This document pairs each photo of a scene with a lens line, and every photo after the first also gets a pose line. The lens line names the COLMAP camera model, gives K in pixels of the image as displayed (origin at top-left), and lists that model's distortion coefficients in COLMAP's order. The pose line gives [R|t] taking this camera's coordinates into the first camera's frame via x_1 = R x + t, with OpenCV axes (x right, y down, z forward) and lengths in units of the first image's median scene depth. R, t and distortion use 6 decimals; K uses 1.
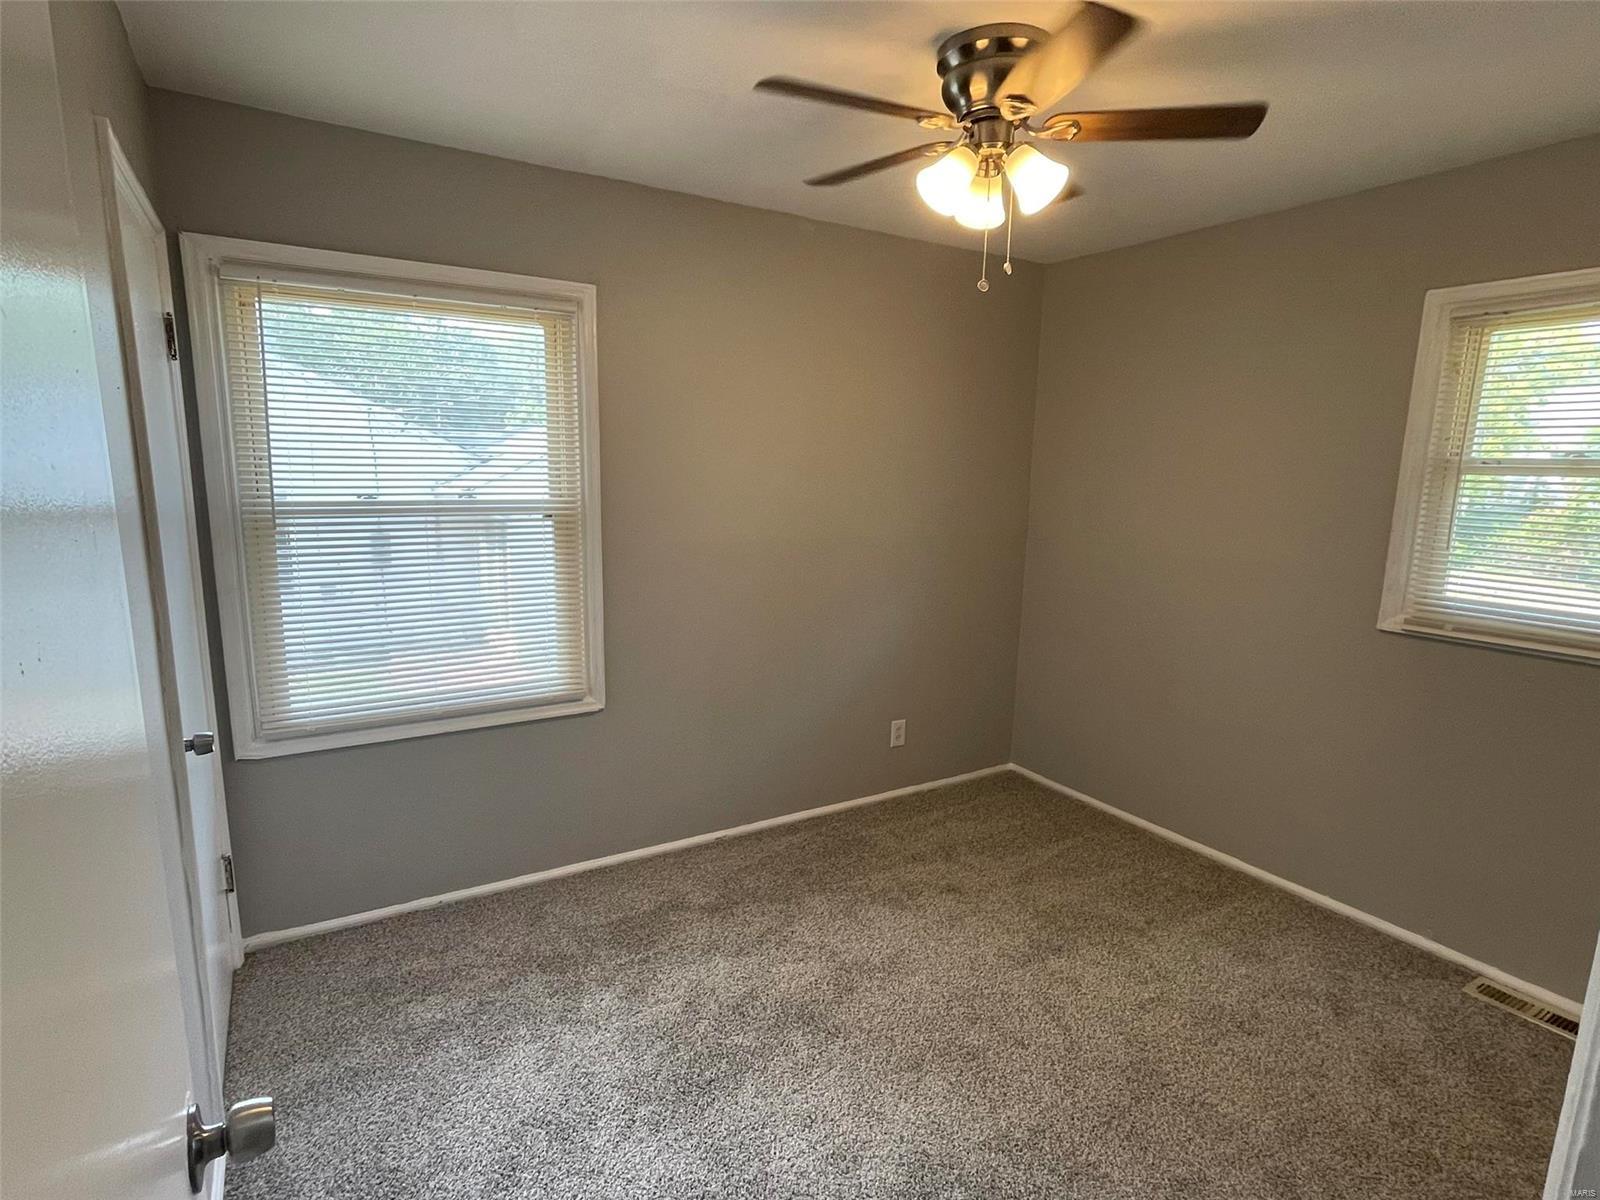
lens RADIAL K [[819.9, 0, 800.0], [0, 819.9, 600.0], [0, 0, 1]] dist [-0.046432, 0.026326]
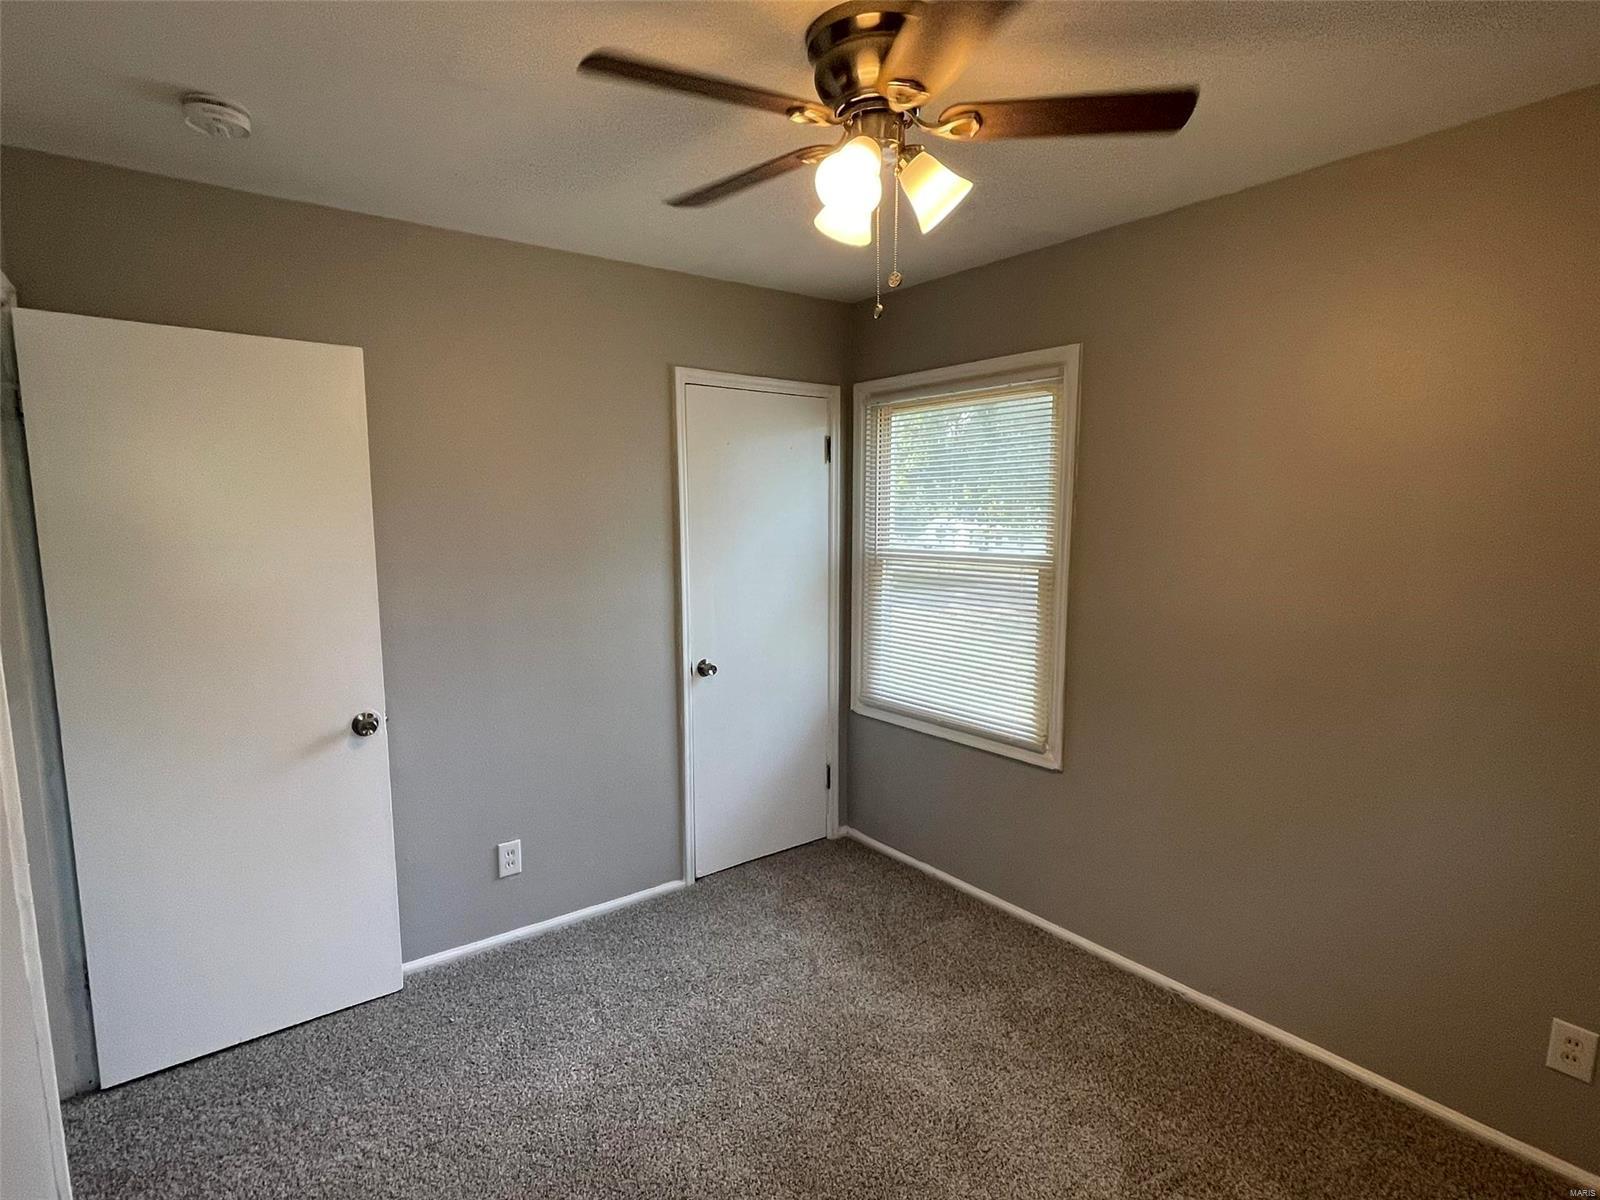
lens RADIAL K [[819.9, 0, 800.0], [0, 819.9, 600.0], [0, 0, 1]] dist [-0.046432, 0.026326]
pose [[0.101924, 0.086209, -0.991050, 0.732171], [-0.158740, 0.984882, 0.069347, -0.092277], [0.982045, 0.150251, 0.114068, 0.601180]]
